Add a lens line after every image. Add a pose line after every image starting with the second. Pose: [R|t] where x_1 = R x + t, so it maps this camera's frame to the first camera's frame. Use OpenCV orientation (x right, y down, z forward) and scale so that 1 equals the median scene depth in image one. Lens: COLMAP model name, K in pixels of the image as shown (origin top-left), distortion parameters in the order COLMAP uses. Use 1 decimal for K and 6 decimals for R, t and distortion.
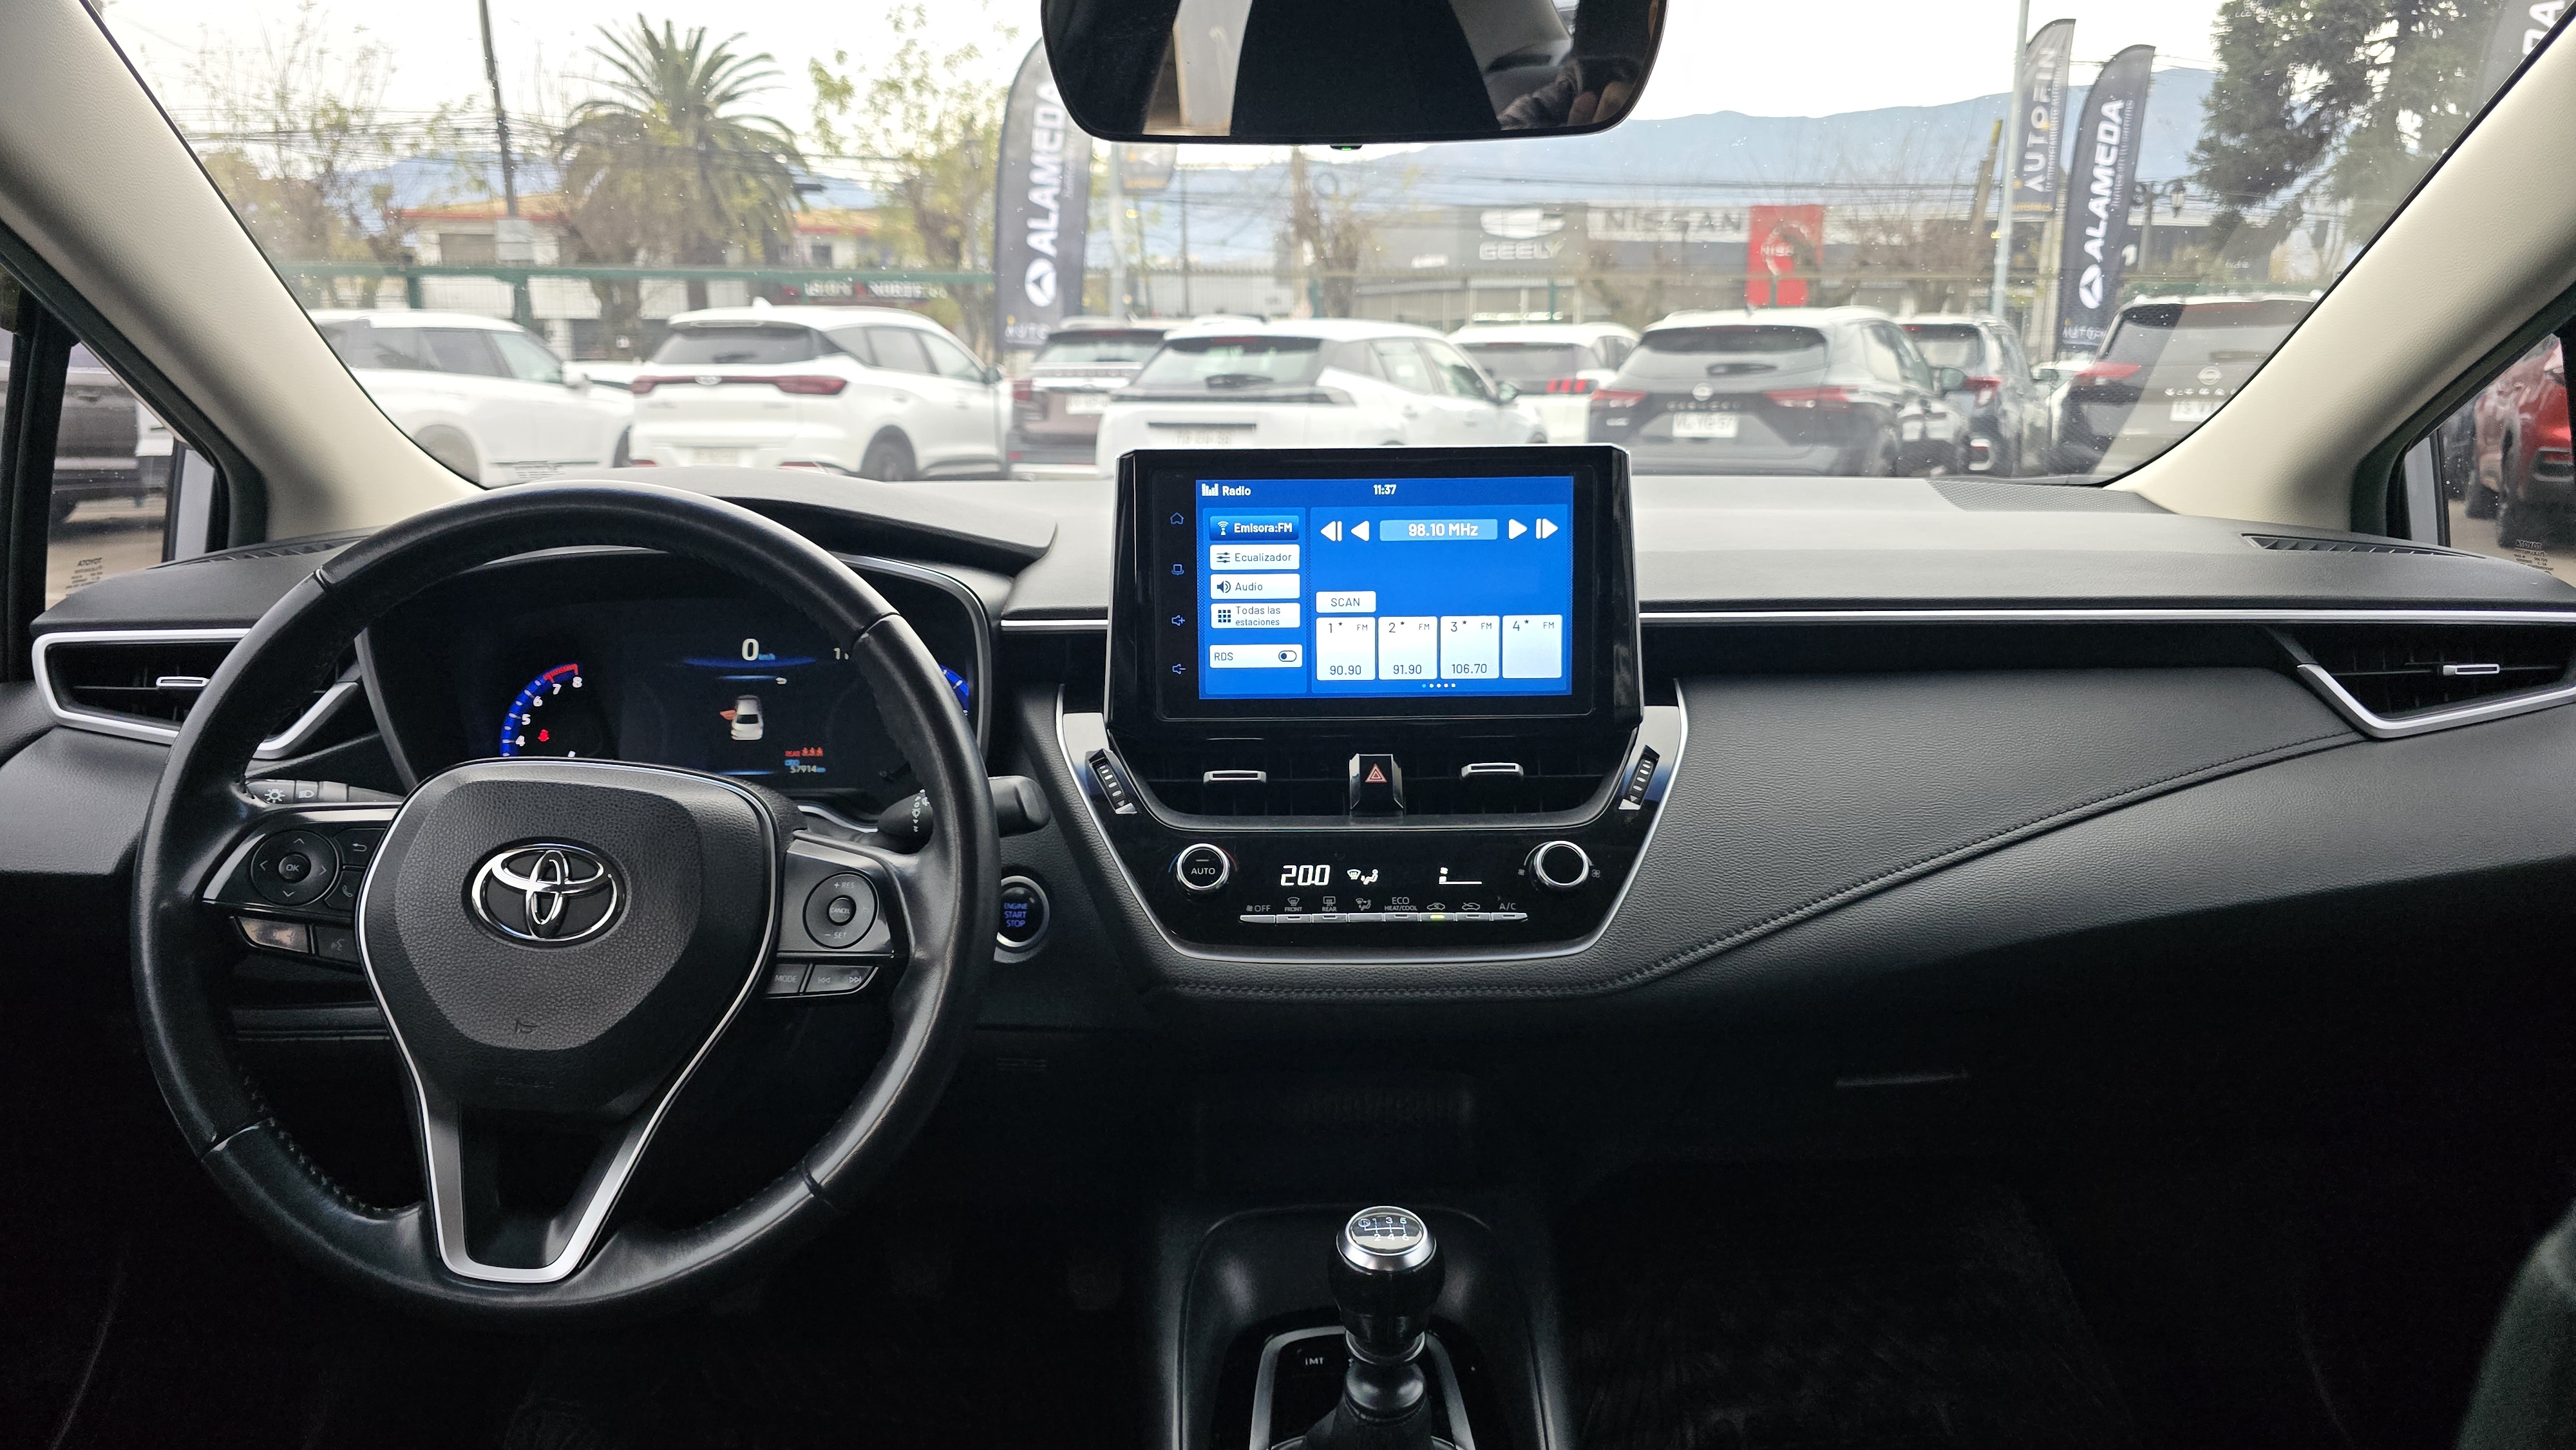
lens RADIAL K [[1739.8, 0, 1233.8], [0, 1739.8, 706.2], [0, 0, 1]] dist [0.052034, -0.044329]
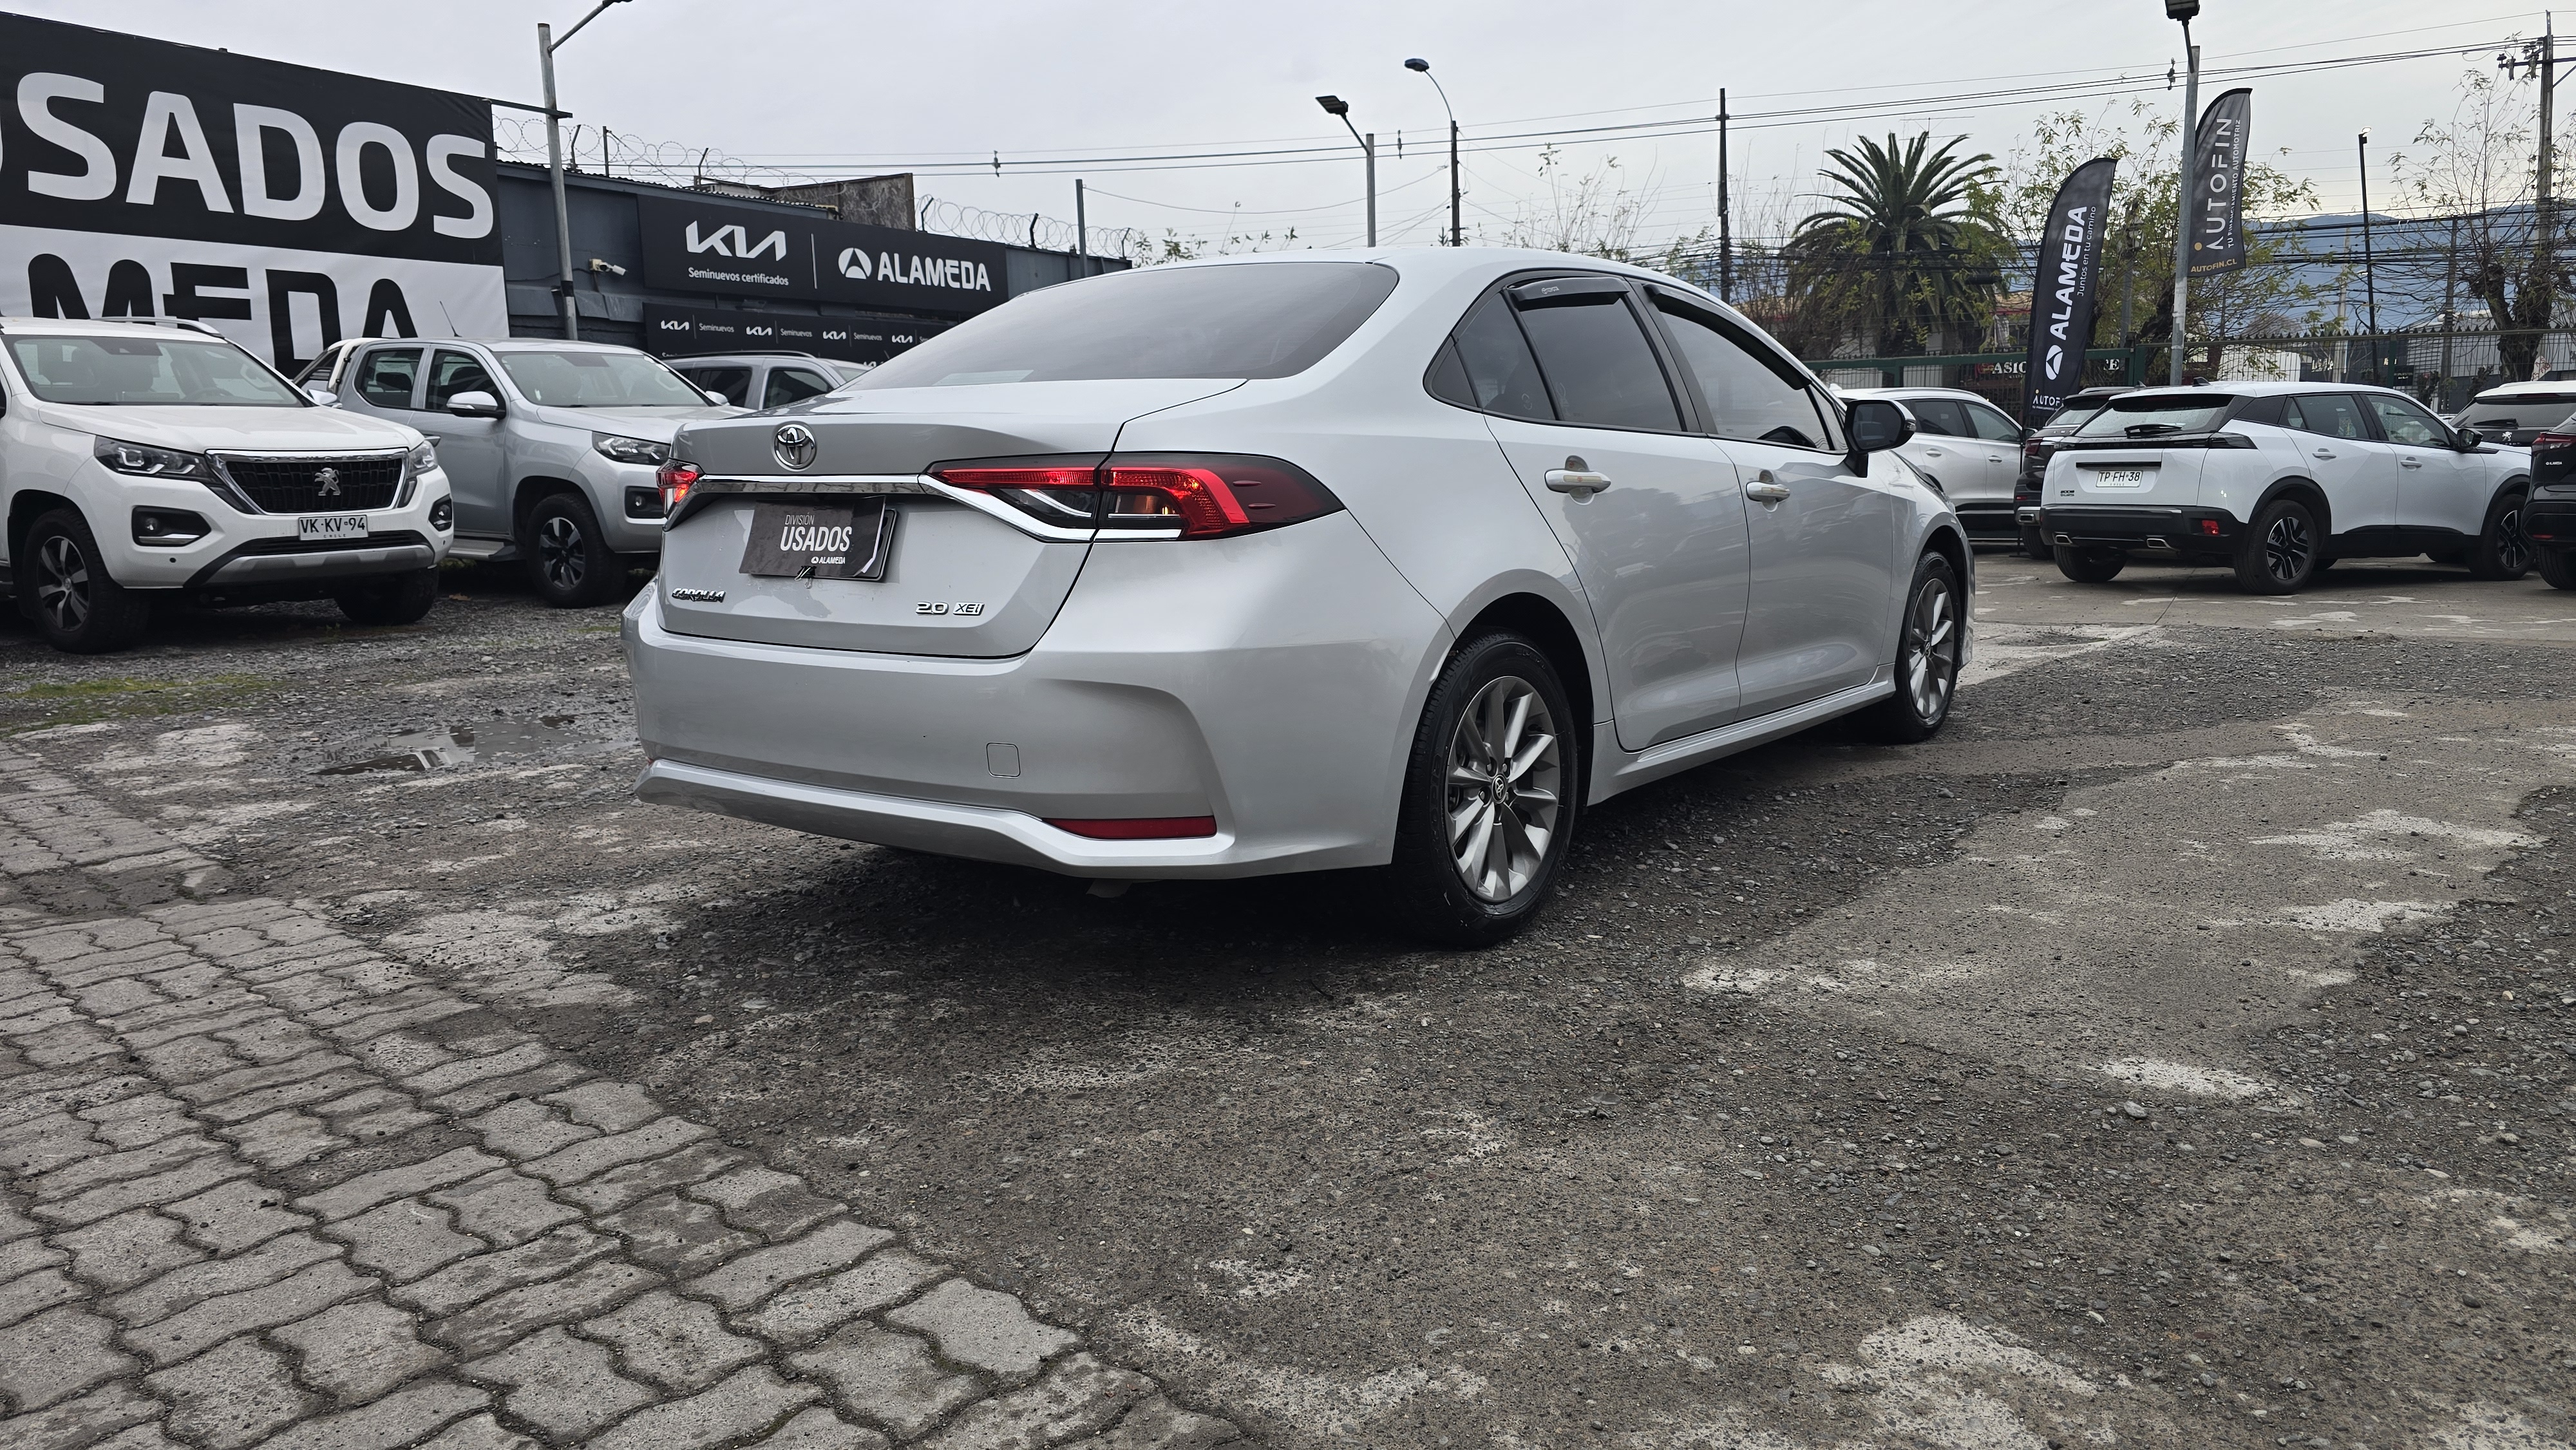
lens RADIAL K [[1739.8, 0, 1310.7], [0, 1739.8, 718.9], [0, 0, 1]] dist [0.052034, -0.044329]
pose [[0.807192, 0.077204, -0.585218, 0.066146], [-0.100601, 0.994899, -0.007509, 0.023948], [0.581653, 0.064935, 0.810841, -0.099703]]
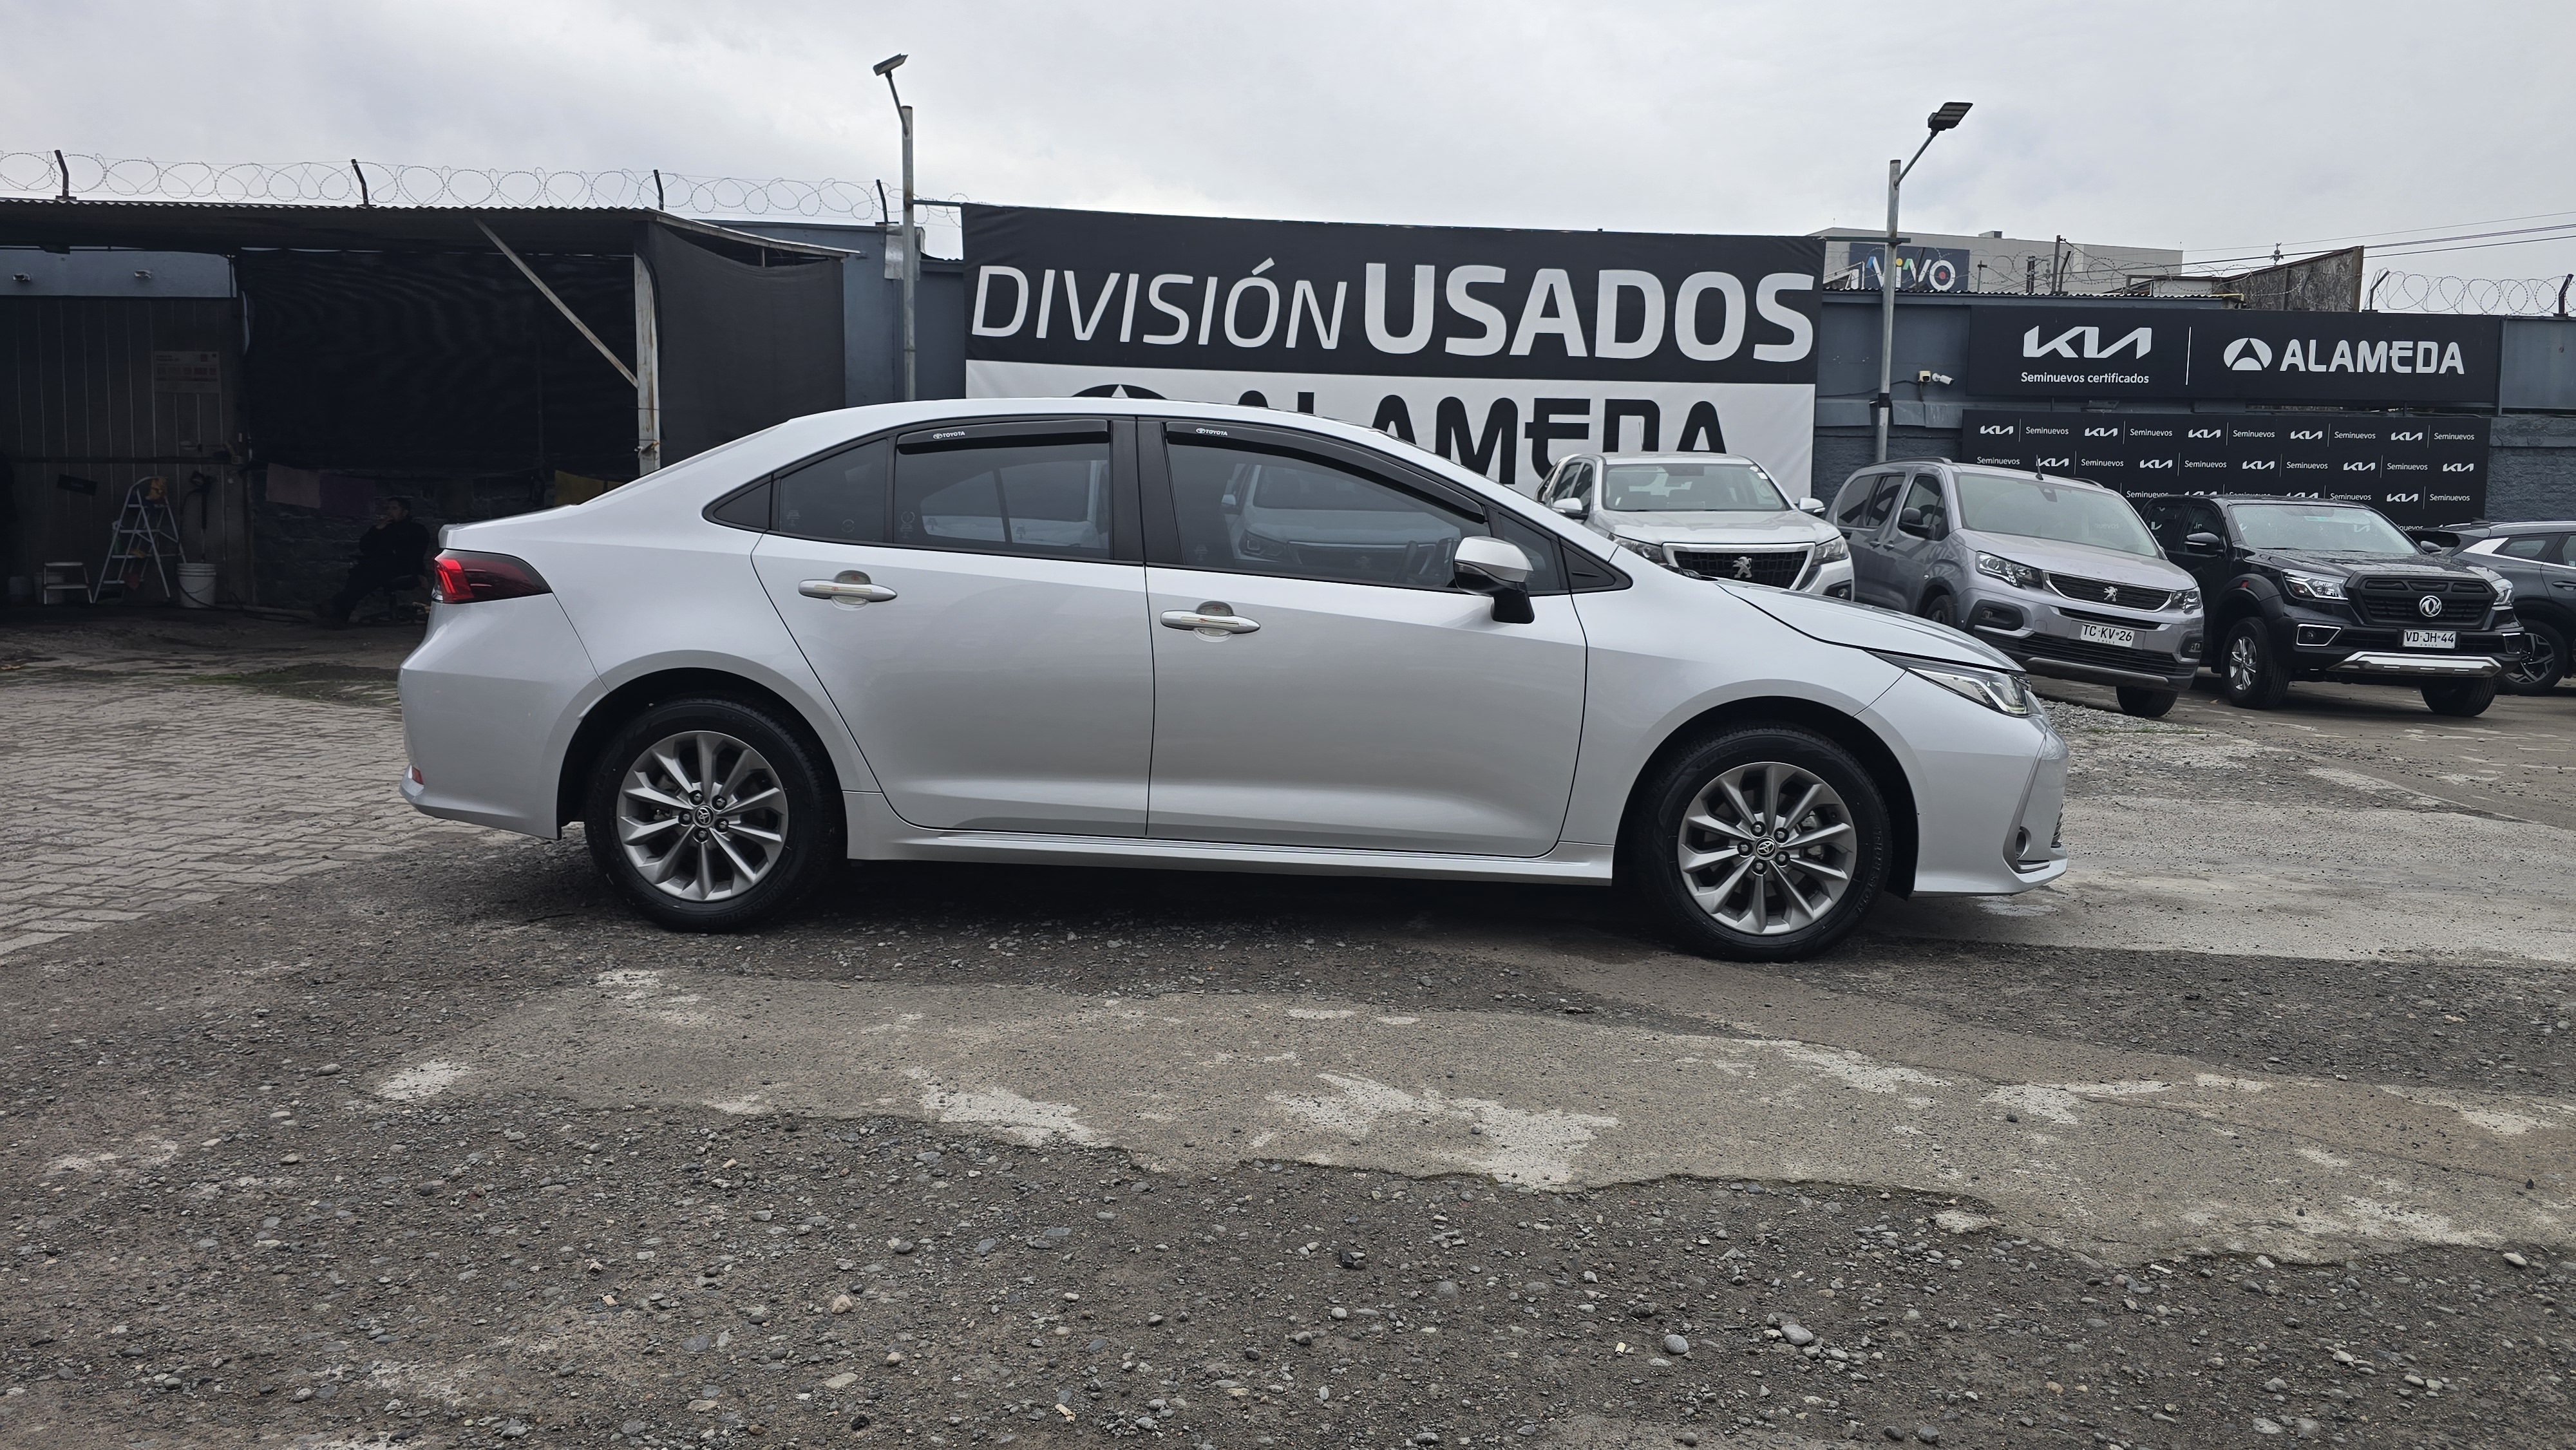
lens RADIAL K [[1739.8, 0, 1300.2], [0, 1739.8, 727.6], [0, 0, 1]] dist [0.052034, -0.044329]
pose [[-0.048757, 0.108060, -0.992948, 0.131885], [-0.219977, 0.968559, 0.116207, -0.000615], [0.974286, 0.224092, -0.023453, 0.010659]]
